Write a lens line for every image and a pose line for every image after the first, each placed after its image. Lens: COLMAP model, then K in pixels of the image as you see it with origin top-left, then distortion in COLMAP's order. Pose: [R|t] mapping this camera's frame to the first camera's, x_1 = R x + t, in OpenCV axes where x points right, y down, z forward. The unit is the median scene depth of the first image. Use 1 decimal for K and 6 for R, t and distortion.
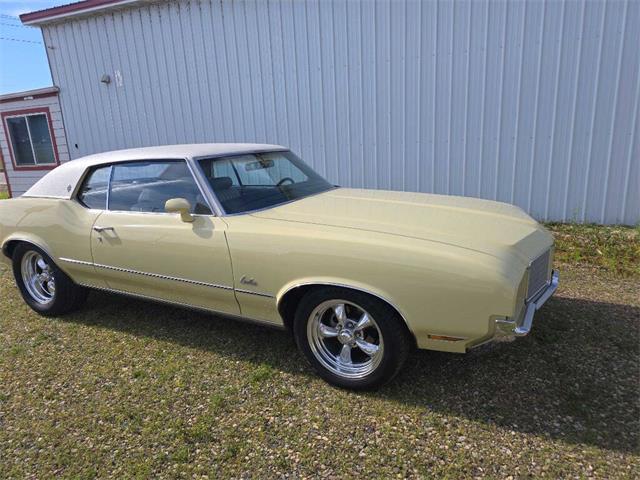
lens RADIAL K [[429.5, 0, 321.9], [0, 429.5, 241.8], [0, 0, 1]] dist [0.043885, -0.038574]
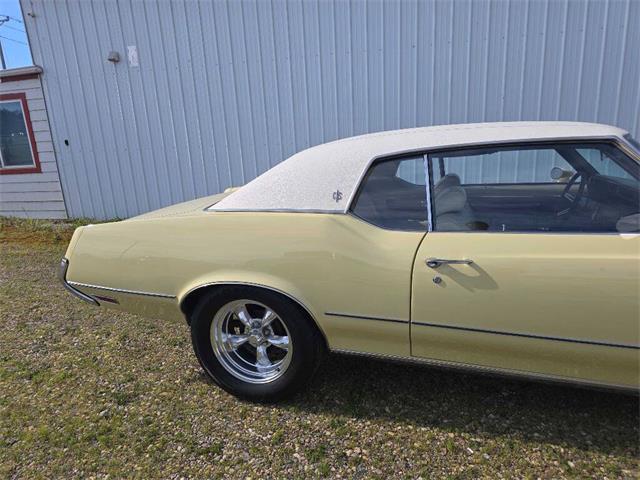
lens RADIAL K [[429.5, 0, 326.0], [0, 429.5, 243.8], [0, 0, 1]] dist [0.043885, -0.038574]
pose [[0.984923, -0.041901, 0.167841, -0.711661], [0.041833, 0.999117, 0.003944, -0.060511], [-0.167858, 0.003137, 0.985806, 0.424619]]
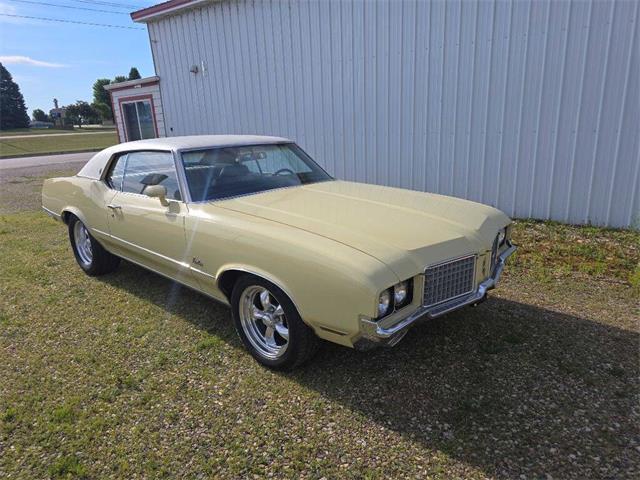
lens RADIAL K [[429.5, 0, 318.5], [0, 429.5, 242.8], [0, 0, 1]] dist [0.043885, -0.038574]
pose [[0.965741, 0.082053, -0.246194, 0.319287], [-0.071658, 0.996129, 0.050903, -0.030018], [0.249418, -0.031518, 0.967883, -0.021075]]
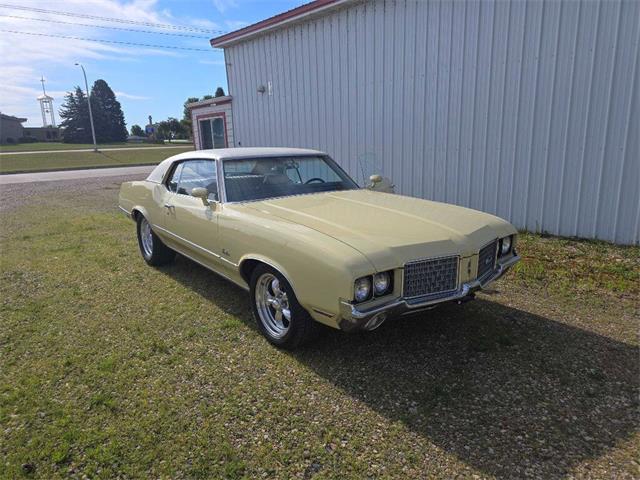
lens RADIAL K [[429.5, 0, 319.0], [0, 429.5, 242.5], [0, 0, 1]] dist [0.043885, -0.038574]
pose [[0.909913, 0.118537, -0.397500, 0.478701], [-0.116356, 0.992763, 0.029698, -0.009647], [0.398144, 0.019229, 0.917121, -0.091017]]
